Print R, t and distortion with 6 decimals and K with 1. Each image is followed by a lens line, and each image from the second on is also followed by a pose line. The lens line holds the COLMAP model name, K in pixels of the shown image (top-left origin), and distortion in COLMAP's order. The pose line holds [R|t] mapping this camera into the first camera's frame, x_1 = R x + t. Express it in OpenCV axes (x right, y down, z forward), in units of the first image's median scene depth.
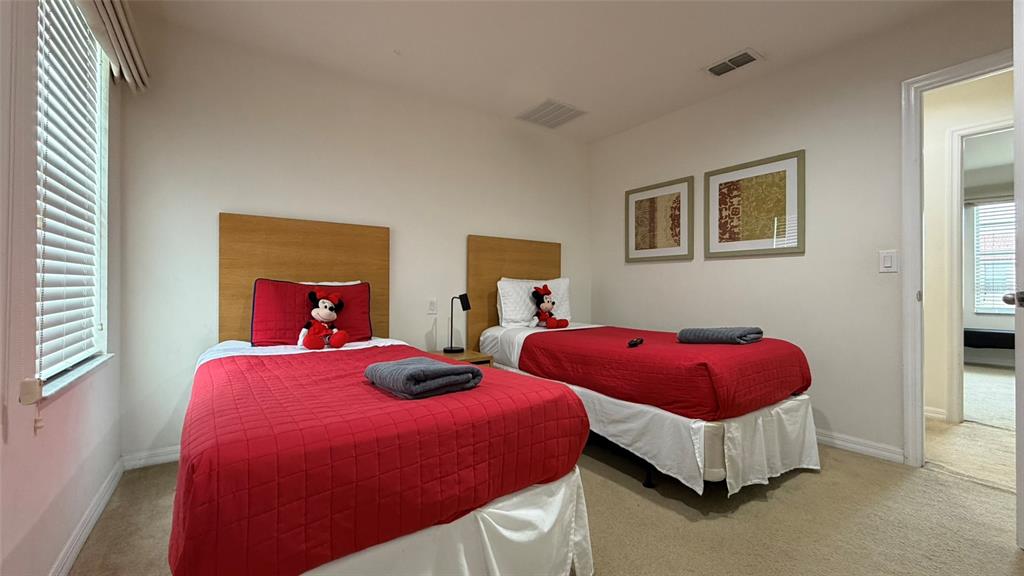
lens RADIAL K [[407.1, 0, 509.0], [0, 407.1, 287.1], [0, 0, 1]] dist [0.000387, 0.000189]
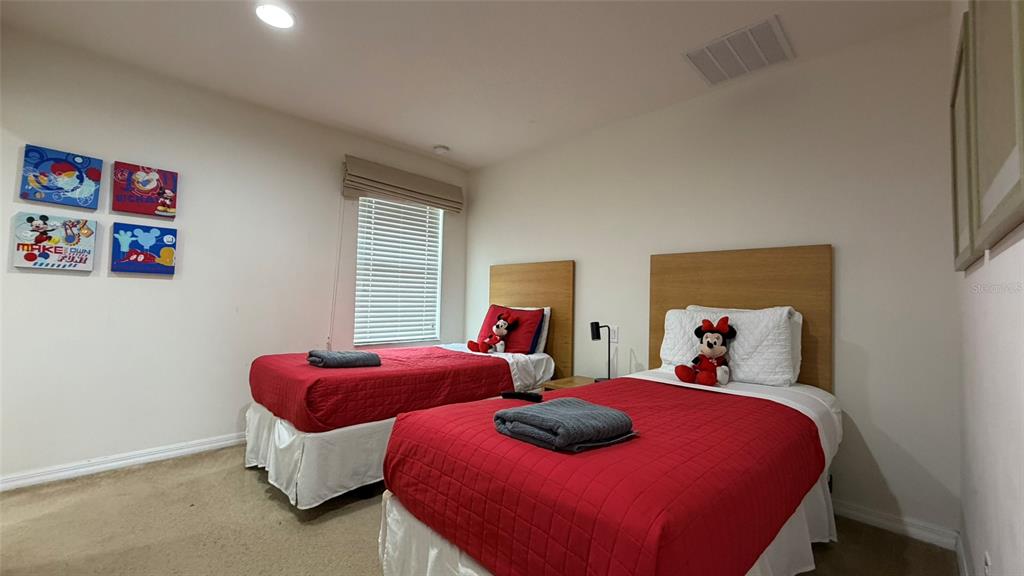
lens RADIAL K [[407.1, 0, 509.0], [0, 407.1, 287.1], [0, 0, 1]] dist [0.000387, 0.000189]
pose [[0.178643, -0.027634, -0.983526, 0.692959], [-0.013580, 0.999441, -0.030547, -0.030621], [0.983820, 0.018814, 0.178168, 0.547640]]
